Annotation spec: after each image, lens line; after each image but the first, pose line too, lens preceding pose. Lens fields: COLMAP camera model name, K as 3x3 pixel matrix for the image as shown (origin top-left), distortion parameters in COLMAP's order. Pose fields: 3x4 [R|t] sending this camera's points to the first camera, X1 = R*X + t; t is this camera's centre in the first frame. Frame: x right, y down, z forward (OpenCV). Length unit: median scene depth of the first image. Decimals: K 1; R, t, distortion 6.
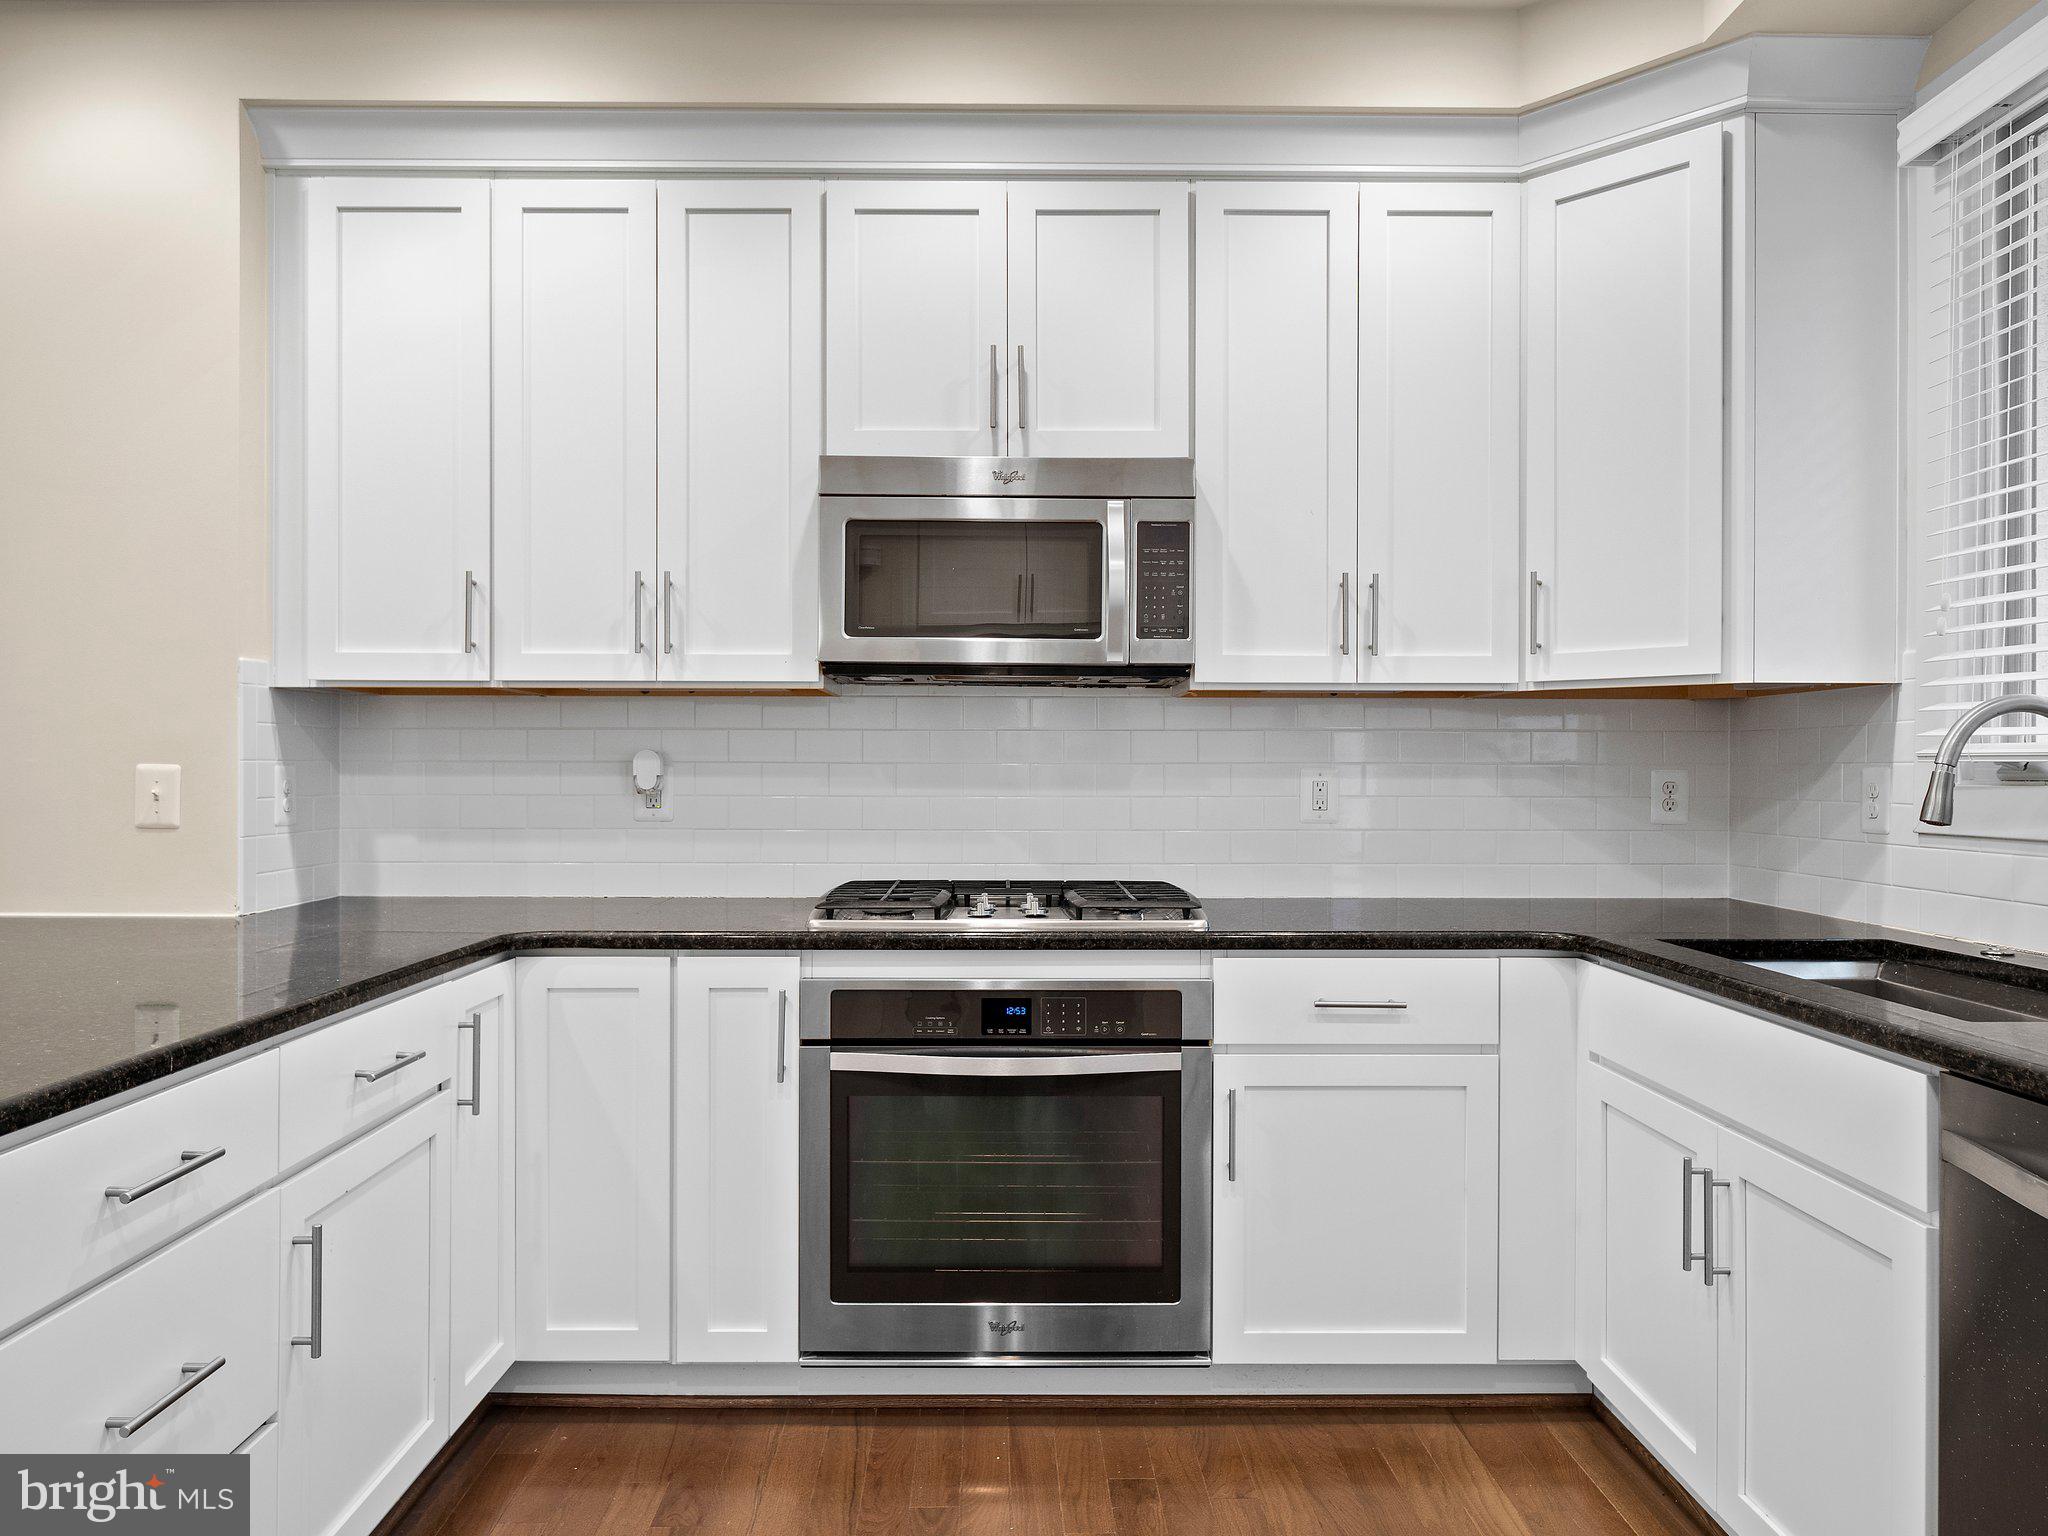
lens RADIAL K [[1354.7, 0, 1023.4], [0, 1354.7, 768.4], [0, 0, 1]] dist [0.001593, 0.003697]
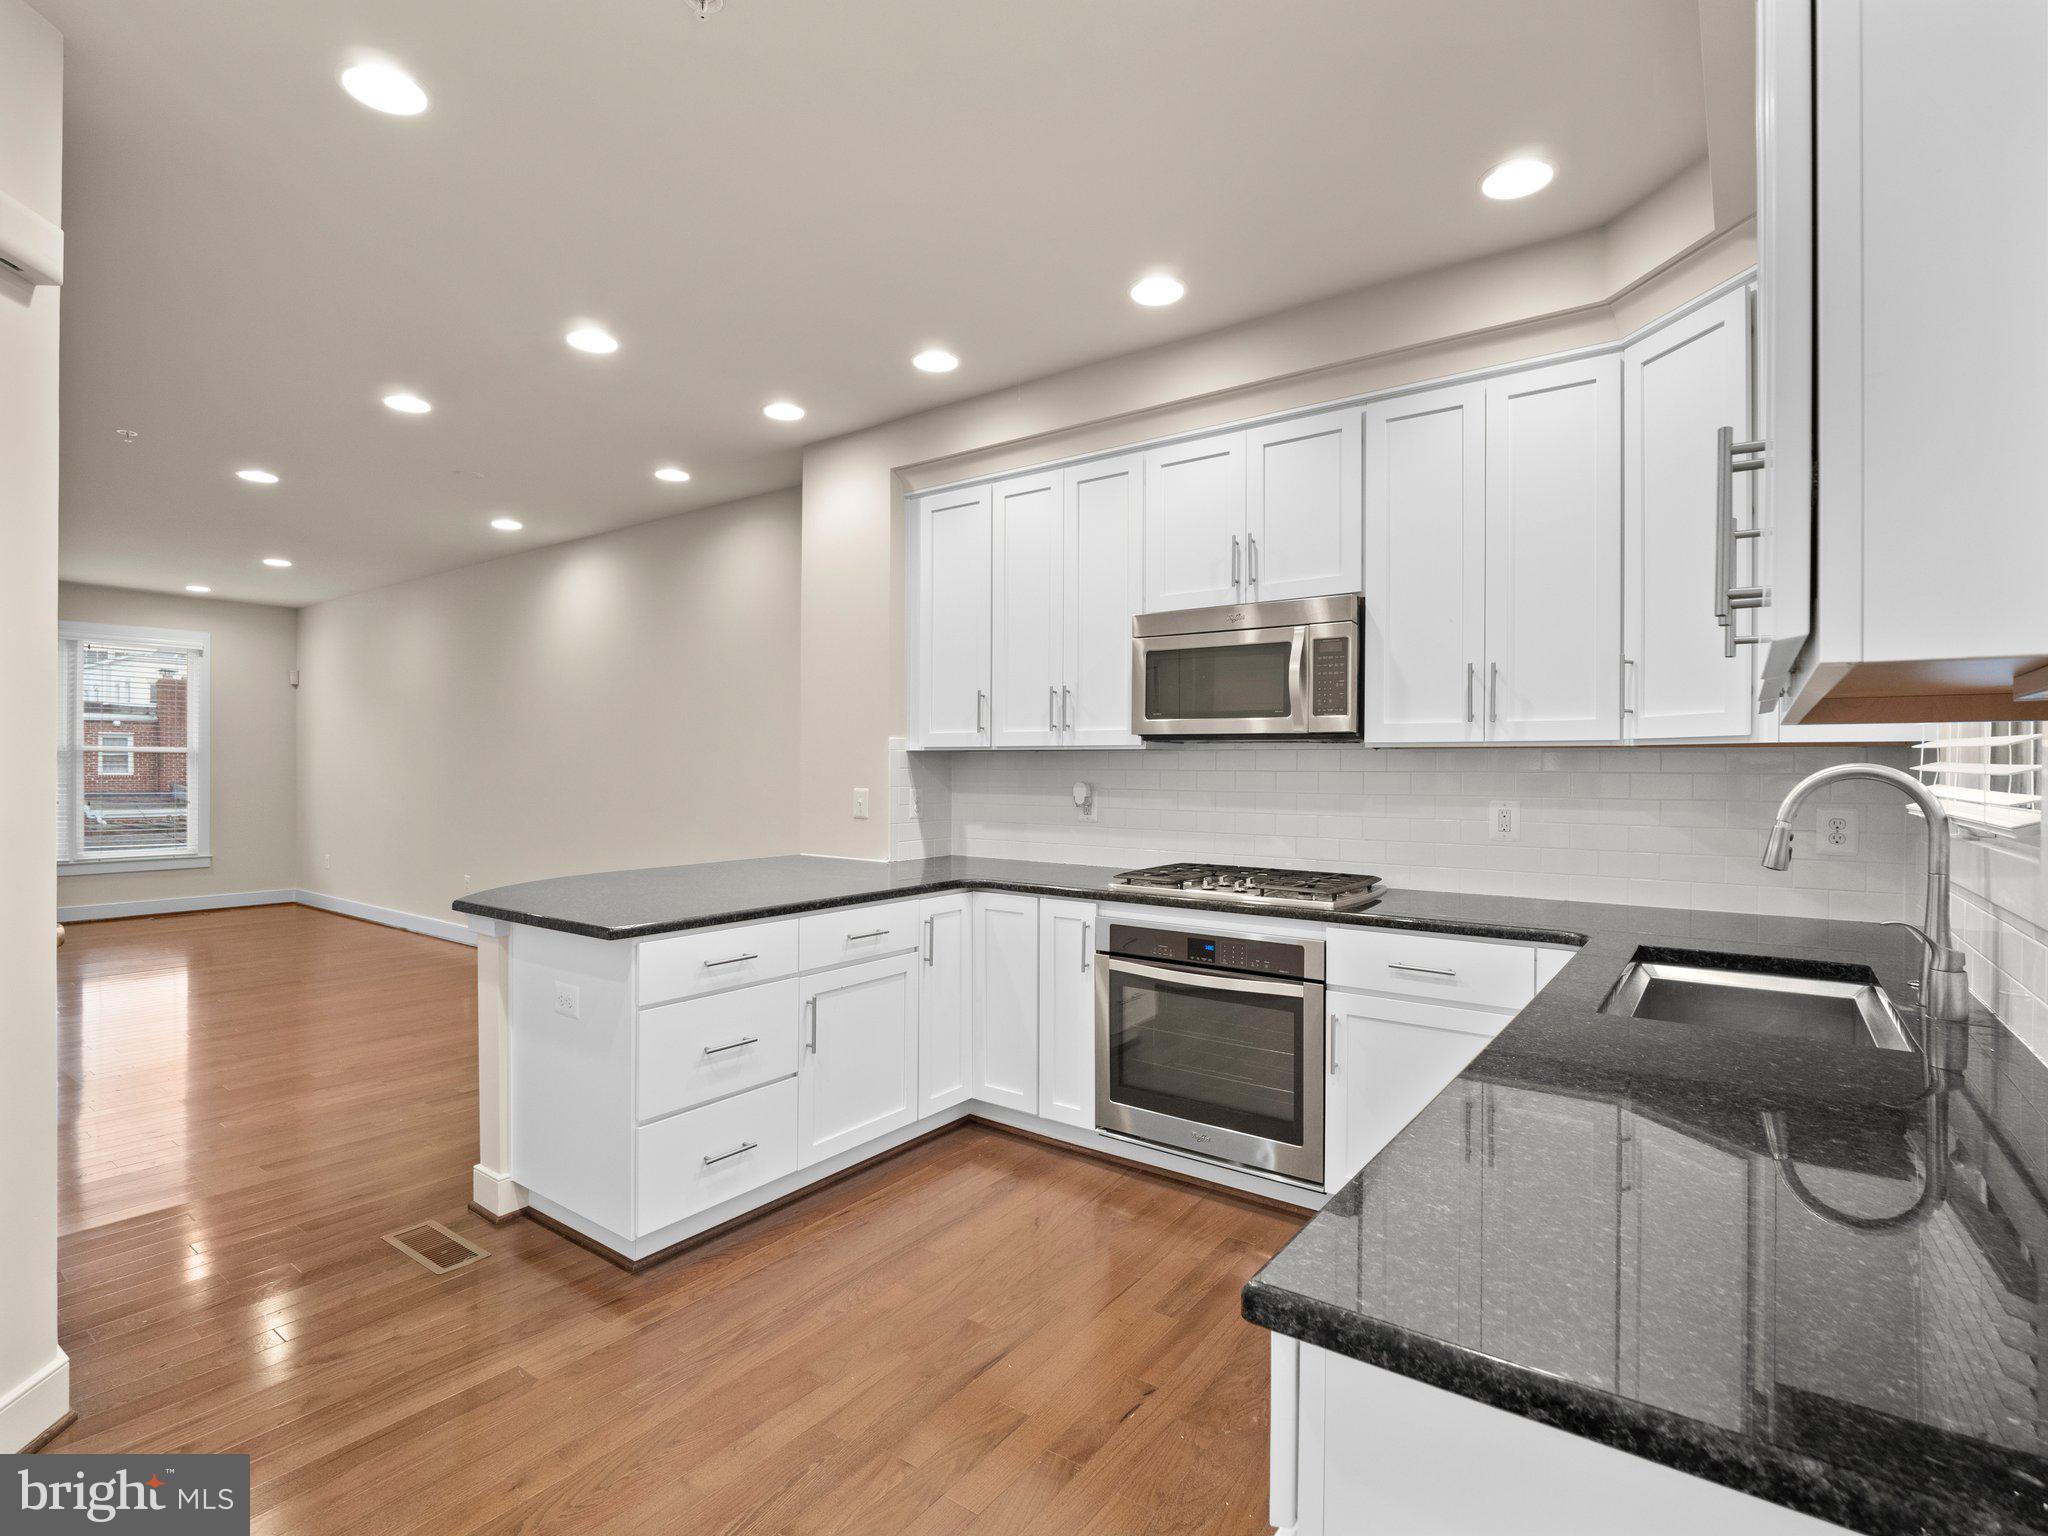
lens RADIAL K [[1000.5, 0, 1024.7], [0, 1000.5, 766.3], [0, 0, 1]] dist [-0.010457, -0.000485]
pose [[0.799645, 0.002313, -0.600468, 0.500813], [-0.003735, 0.999992, -0.001122, -0.036286], [0.600461, 0.003140, 0.799648, -0.098463]]
